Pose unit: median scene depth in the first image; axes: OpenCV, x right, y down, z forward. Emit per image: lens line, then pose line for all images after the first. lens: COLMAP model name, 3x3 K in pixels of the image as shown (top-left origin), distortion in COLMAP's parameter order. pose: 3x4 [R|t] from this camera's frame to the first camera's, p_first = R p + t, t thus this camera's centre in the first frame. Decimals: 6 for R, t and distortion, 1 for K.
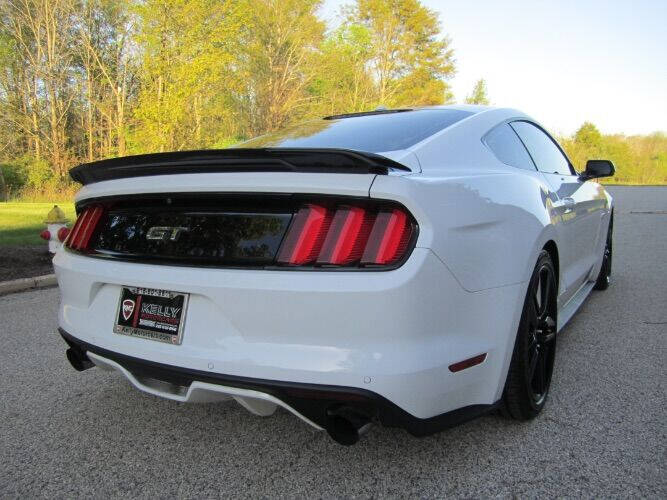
lens RADIAL K [[556.7, 0, 333.2], [0, 556.7, 251.3], [0, 0, 1]] dist [-0.065694, 0.026585]
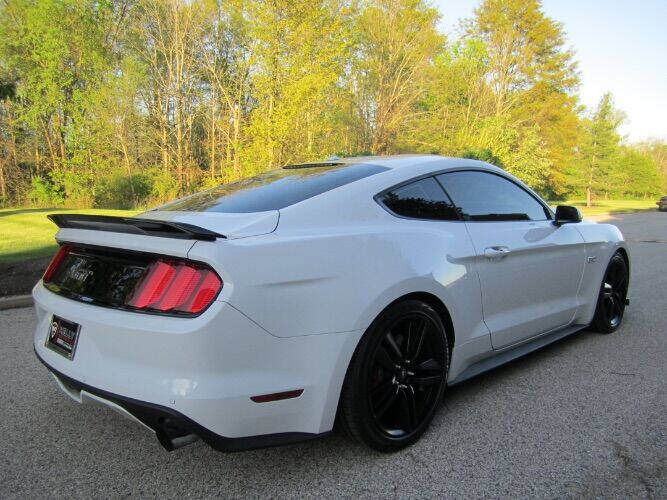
lens RADIAL K [[556.7, 0, 333.7], [0, 556.7, 257.2], [0, 0, 1]] dist [-0.065694, 0.026585]
pose [[0.975708, 0.046245, -0.214140, 0.450884], [-0.048313, 0.998822, -0.004427, -0.075893], [0.213683, 0.014665, 0.976793, -0.115844]]
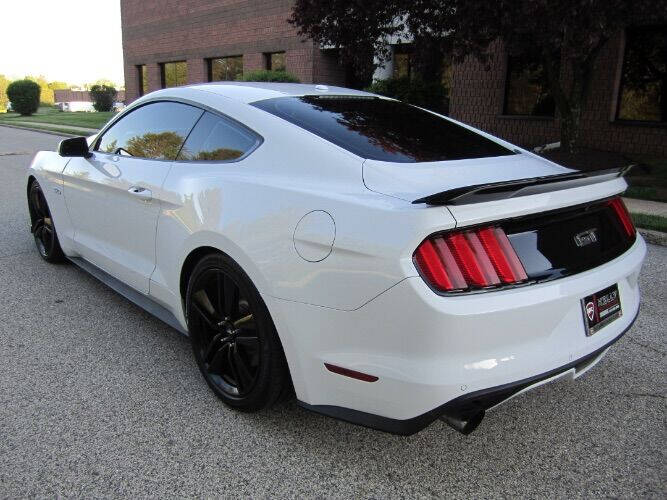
lens RADIAL K [[556.7, 0, 328.9], [0, 556.7, 252.7], [0, 0, 1]] dist [-0.065694, 0.026585]
pose [[0.276112, -0.227444, 0.933826, -1.221678], [0.103645, 0.972977, 0.206334, -0.233027], [-0.955521, 0.039815, 0.292224, 0.948578]]
